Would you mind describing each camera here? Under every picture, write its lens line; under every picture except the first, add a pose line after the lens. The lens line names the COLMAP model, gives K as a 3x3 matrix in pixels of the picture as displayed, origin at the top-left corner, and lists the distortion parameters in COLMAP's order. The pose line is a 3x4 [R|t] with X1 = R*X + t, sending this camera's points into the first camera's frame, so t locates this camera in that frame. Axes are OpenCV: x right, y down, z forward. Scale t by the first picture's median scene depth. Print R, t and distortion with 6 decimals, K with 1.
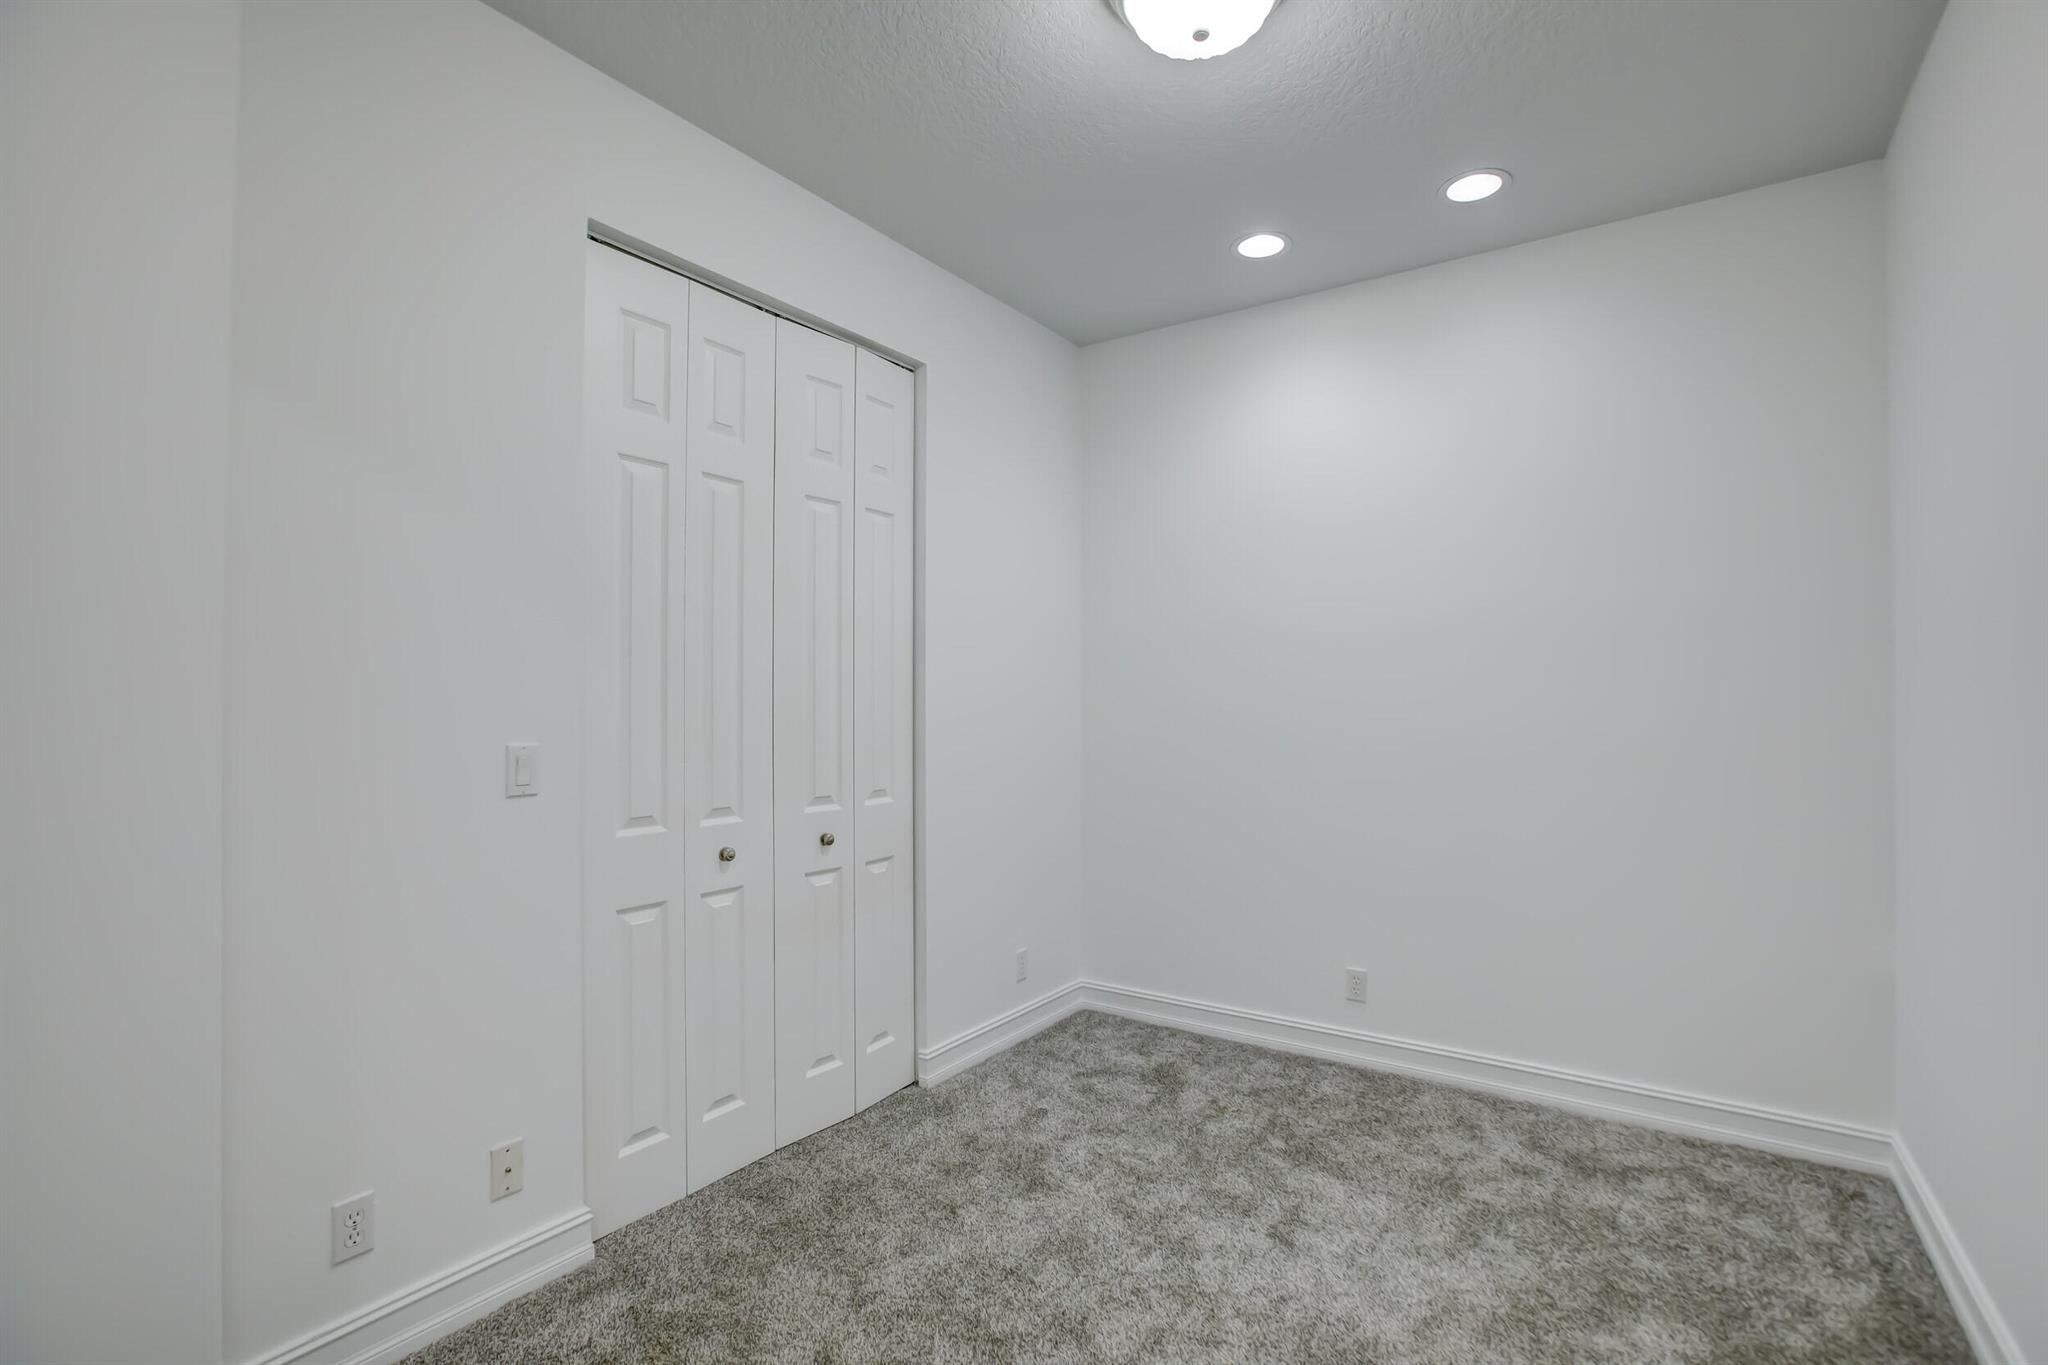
lens RADIAL K [[933.9, 0, 1018.5], [0, 933.9, 687.1], [0, 0, 1]] dist [-0.072529, 0.042492]
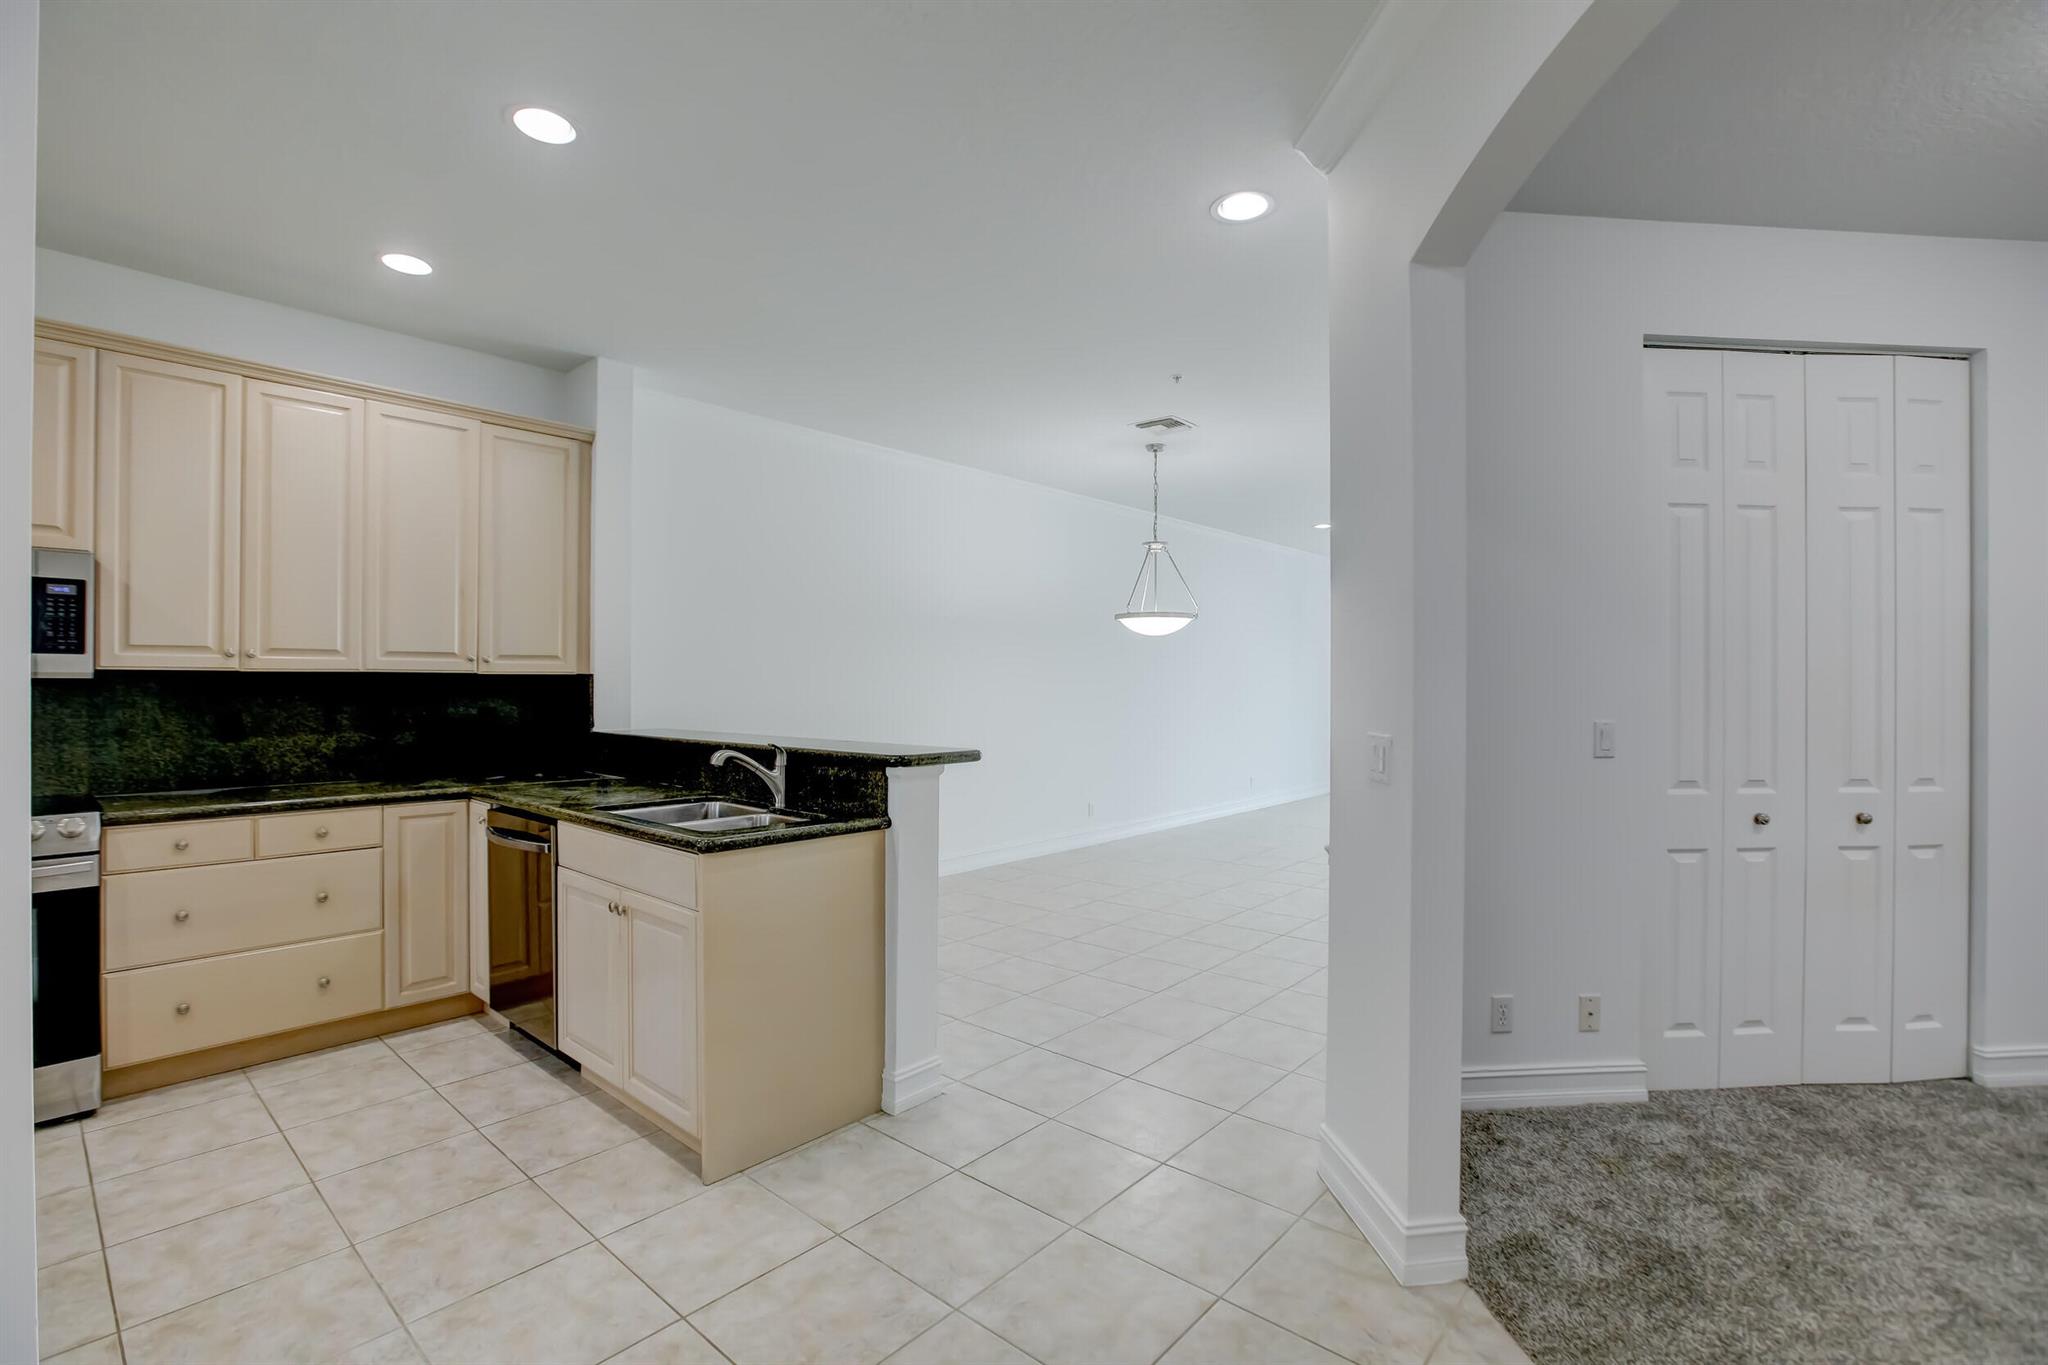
lens RADIAL K [[920.1, 0, 1012.0], [0, 920.1, 687.9], [0, 0, 1]] dist [-0.032238, 0.006755]
pose [[0.621911, 0.002892, -0.783083, -0.002346], [0.007415, 0.999927, 0.009582, -0.008853], [0.783053, -0.011765, 0.621844, -0.507607]]
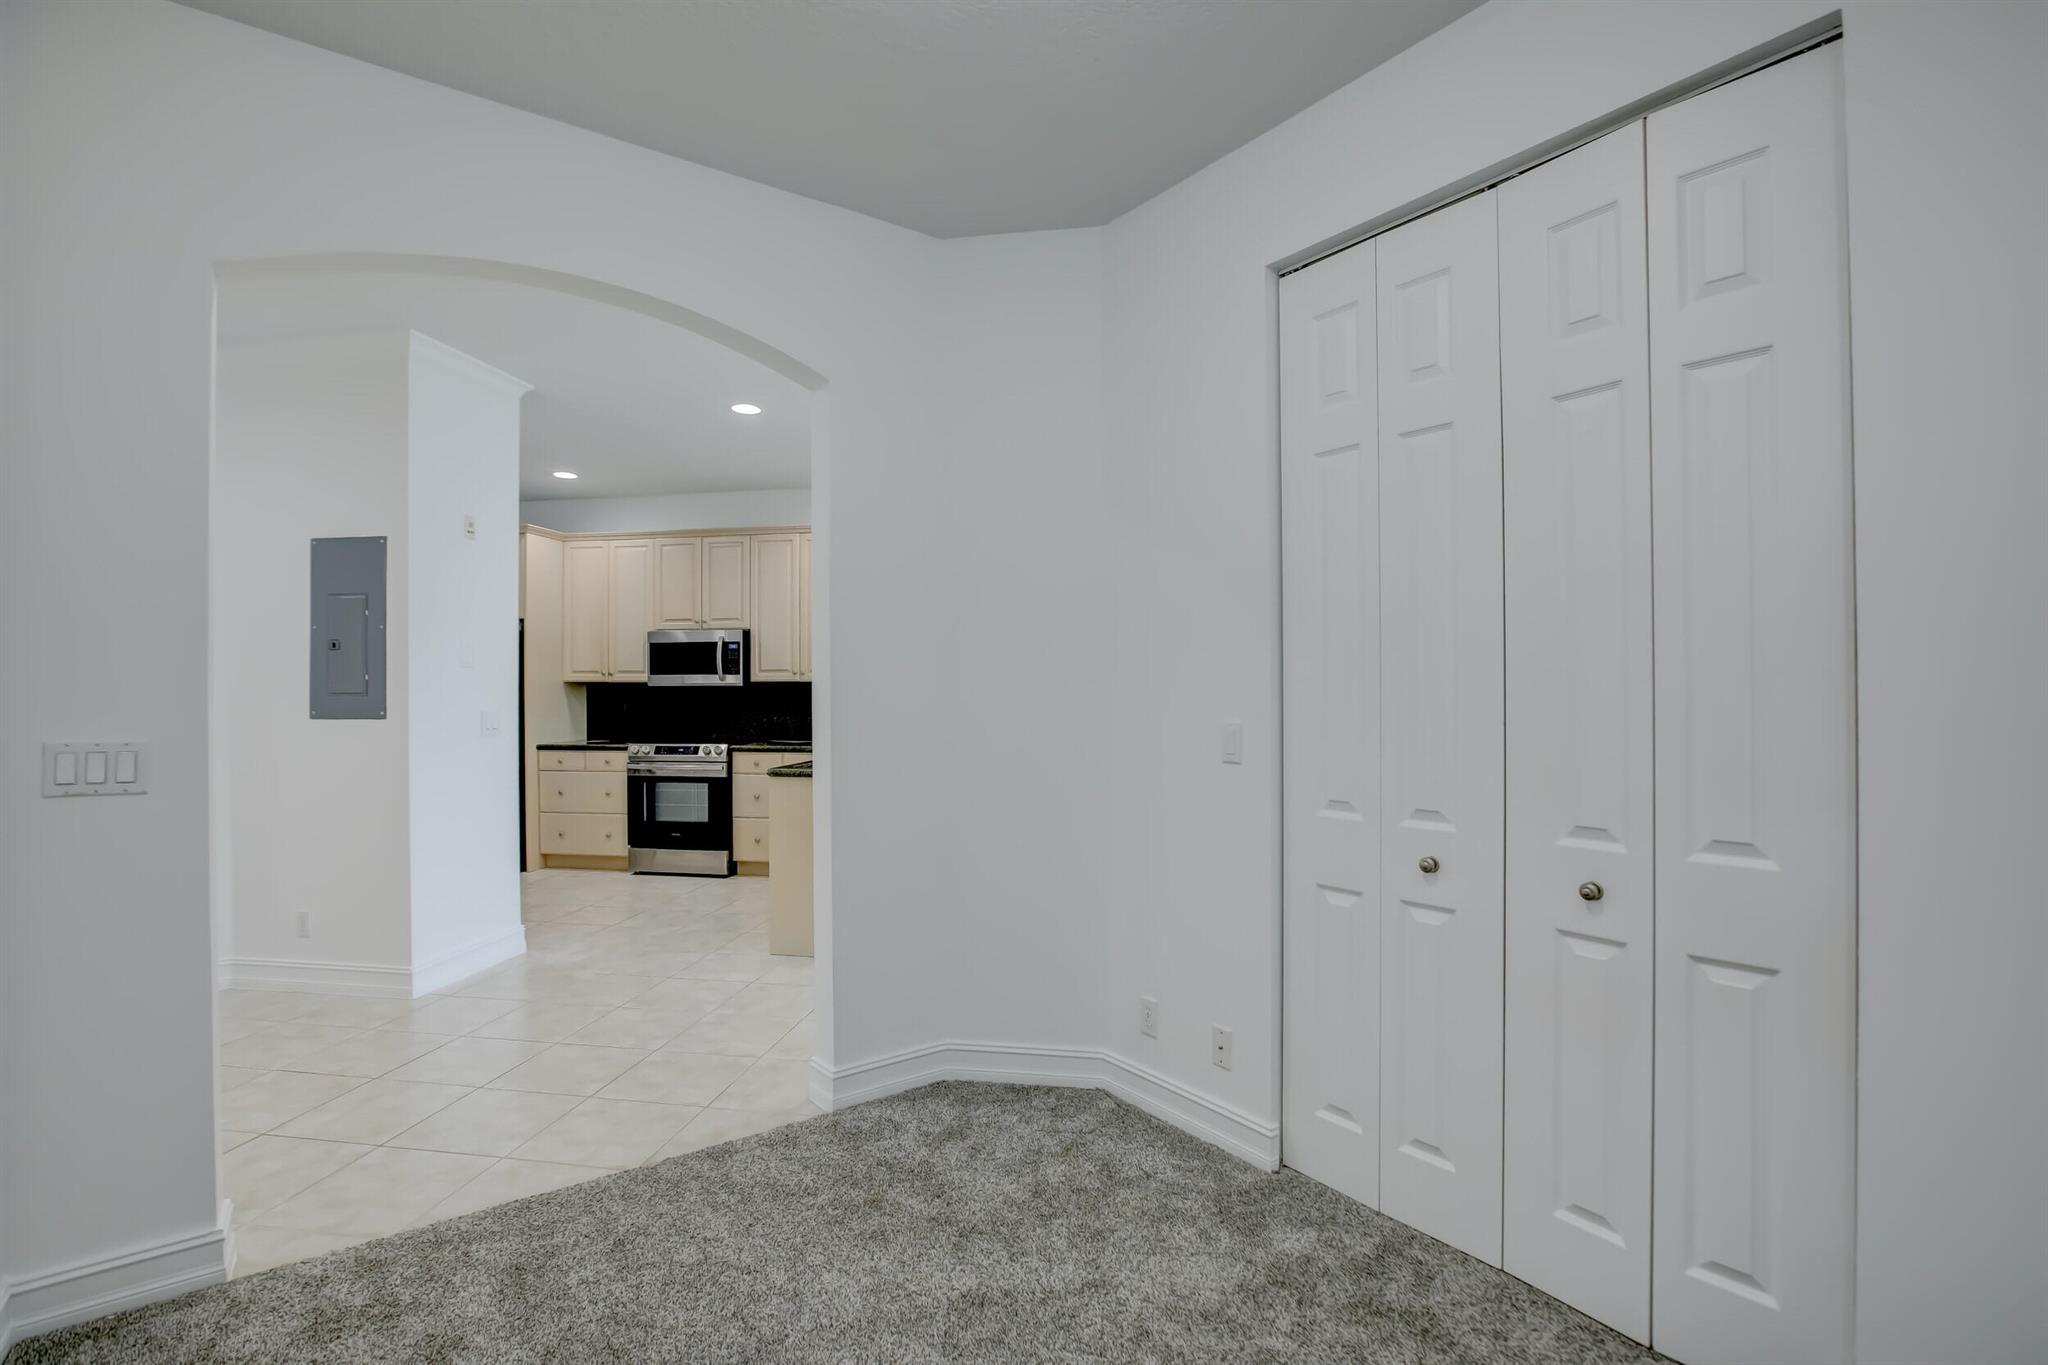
lens RADIAL K [[933.9, 0, 1018.5], [0, 933.9, 687.1], [0, 0, 1]] dist [-0.072529, 0.042492]
pose [[-0.322426, -0.000528, -0.946595, 0.638836], [0.015843, 0.999857, -0.005954, 0.014370], [0.946462, -0.016917, -0.322371, 0.943466]]
